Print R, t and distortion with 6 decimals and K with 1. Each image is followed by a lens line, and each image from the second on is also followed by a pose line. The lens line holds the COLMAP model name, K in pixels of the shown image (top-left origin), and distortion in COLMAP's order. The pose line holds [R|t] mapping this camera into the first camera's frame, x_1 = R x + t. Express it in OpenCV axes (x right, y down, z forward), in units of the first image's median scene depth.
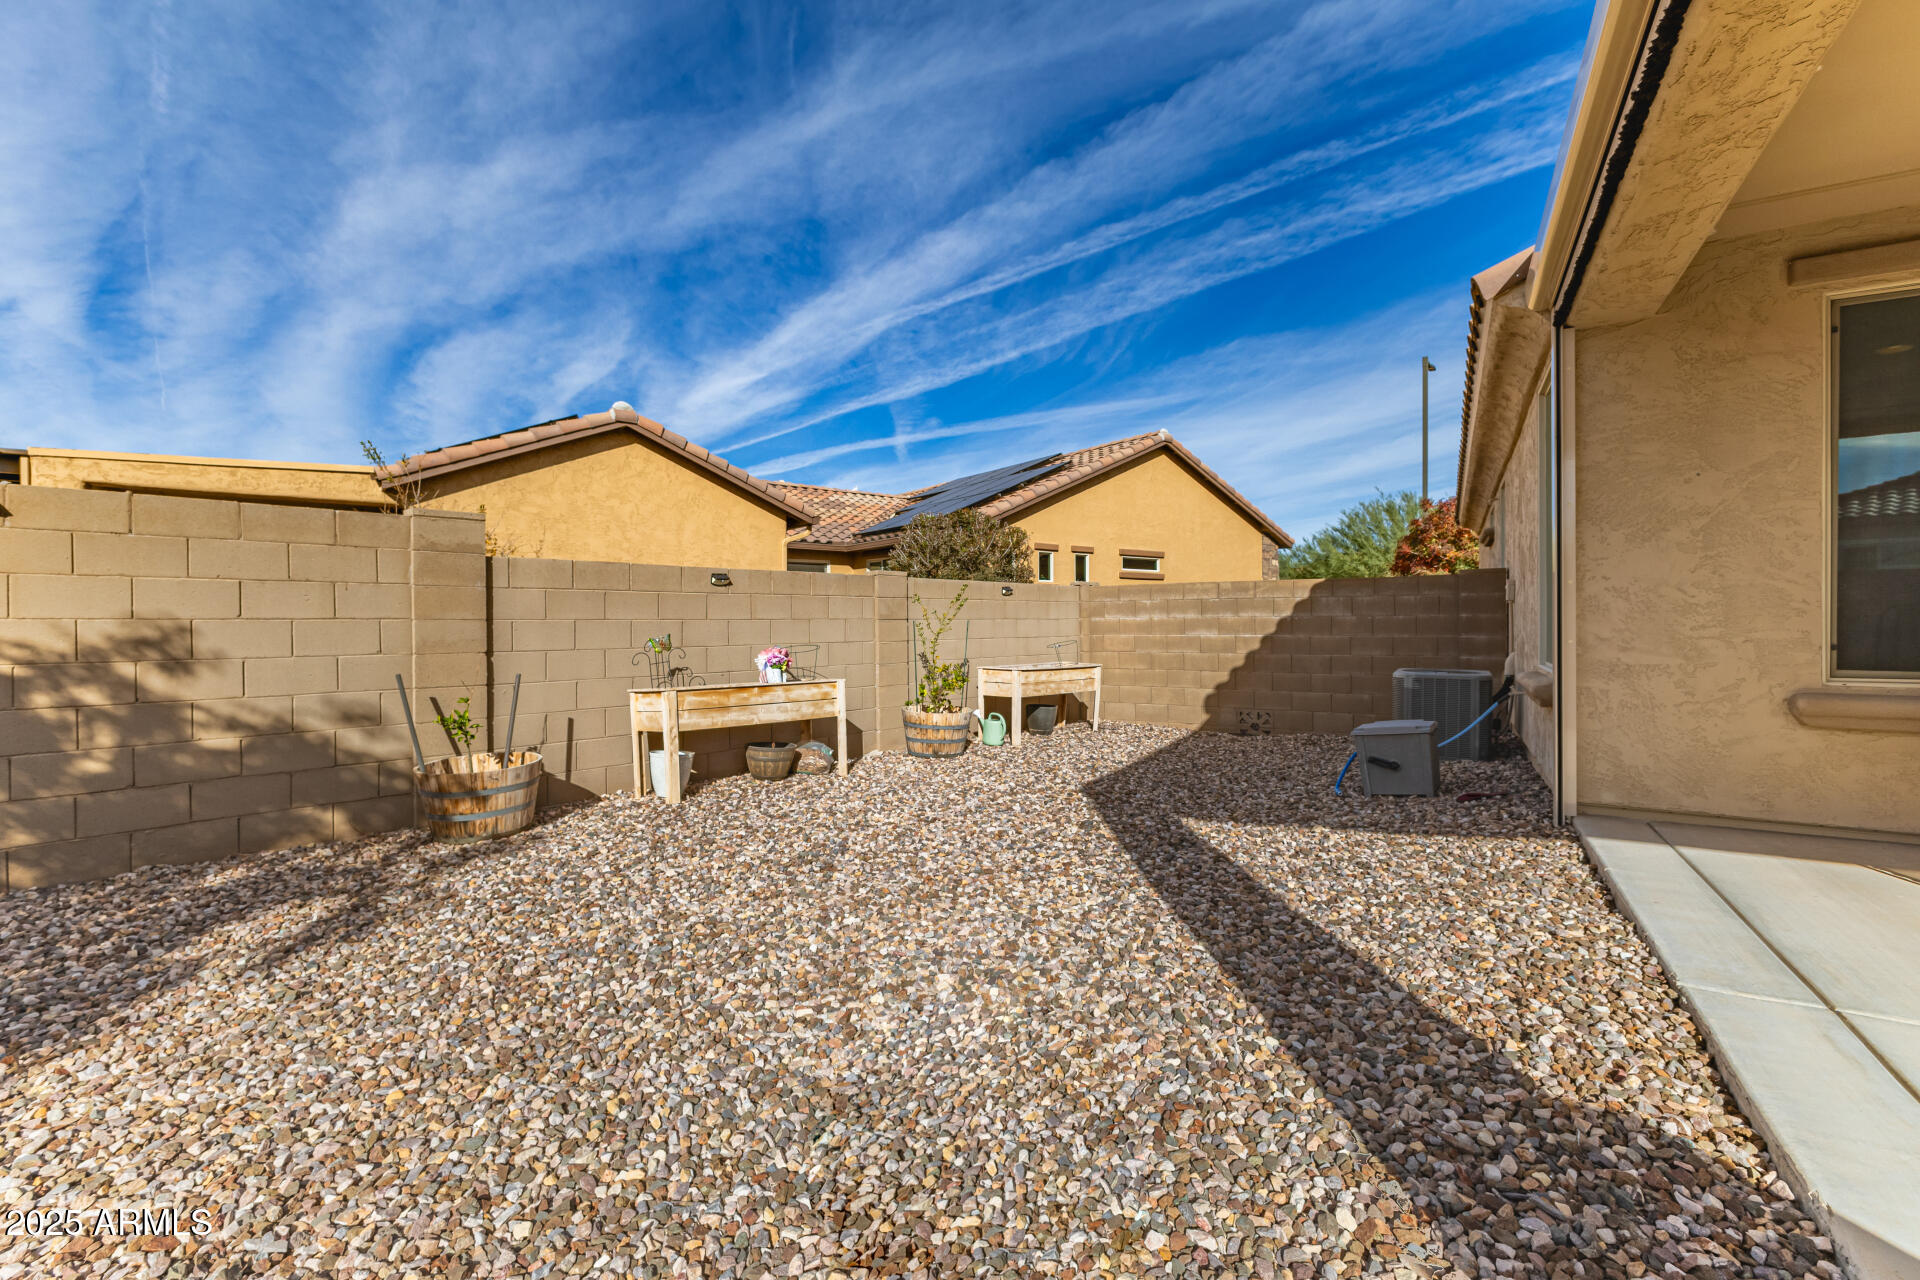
lens RADIAL K [[822.4, 0, 963.2], [0, 822.4, 626.4], [0, 0, 1]] dist [0.007685, -0.001821]
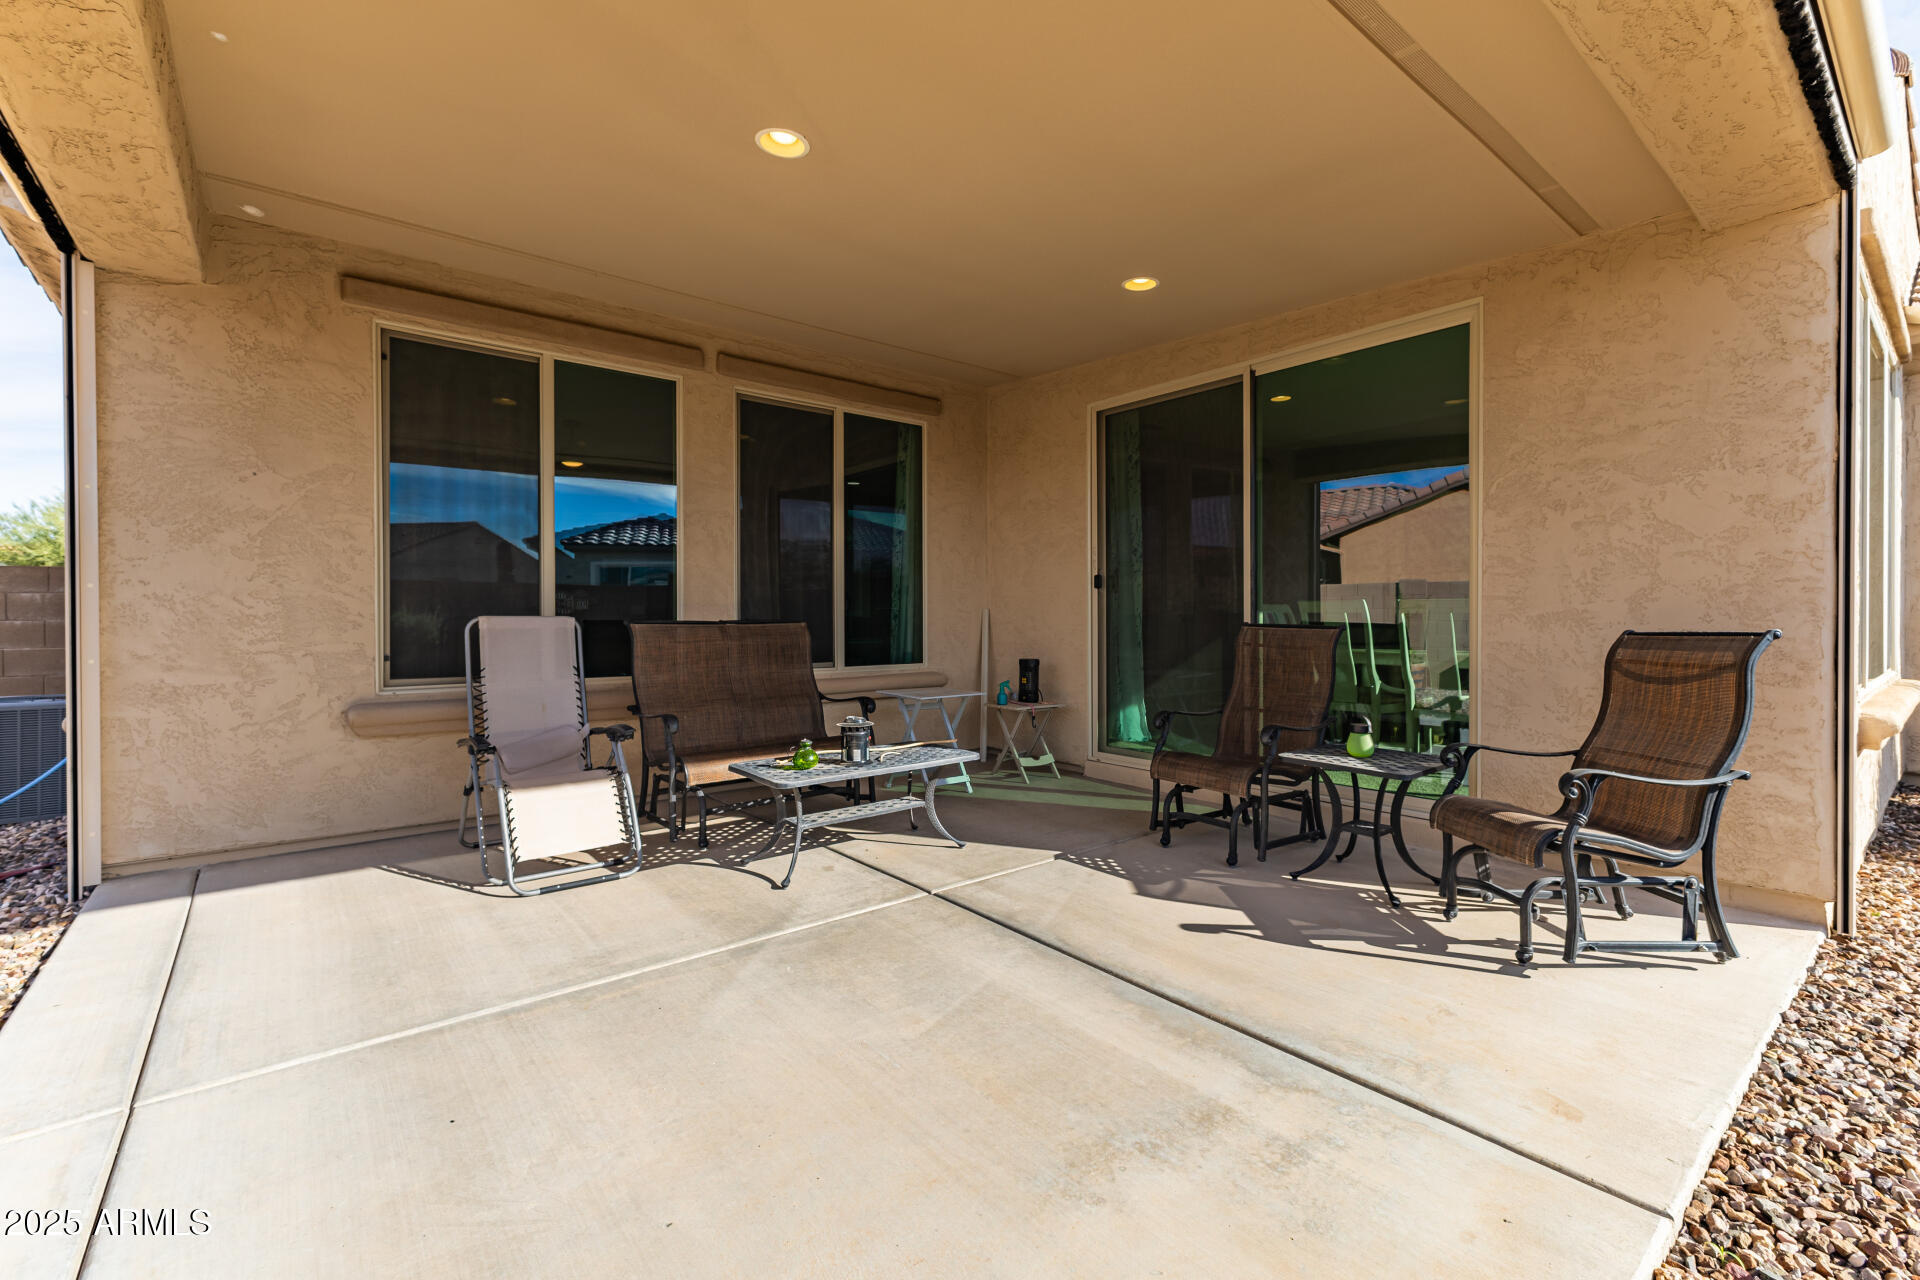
lens RADIAL K [[822.4, 0, 963.2], [0, 822.4, 631.1], [0, 0, 1]] dist [0.007685, -0.001821]
pose [[0.346210, -0.010705, 0.938096, 0.303494], [0.004244, 0.999943, 0.009845, -0.015850], [-0.938147, 0.000573, 0.346236, -0.052242]]
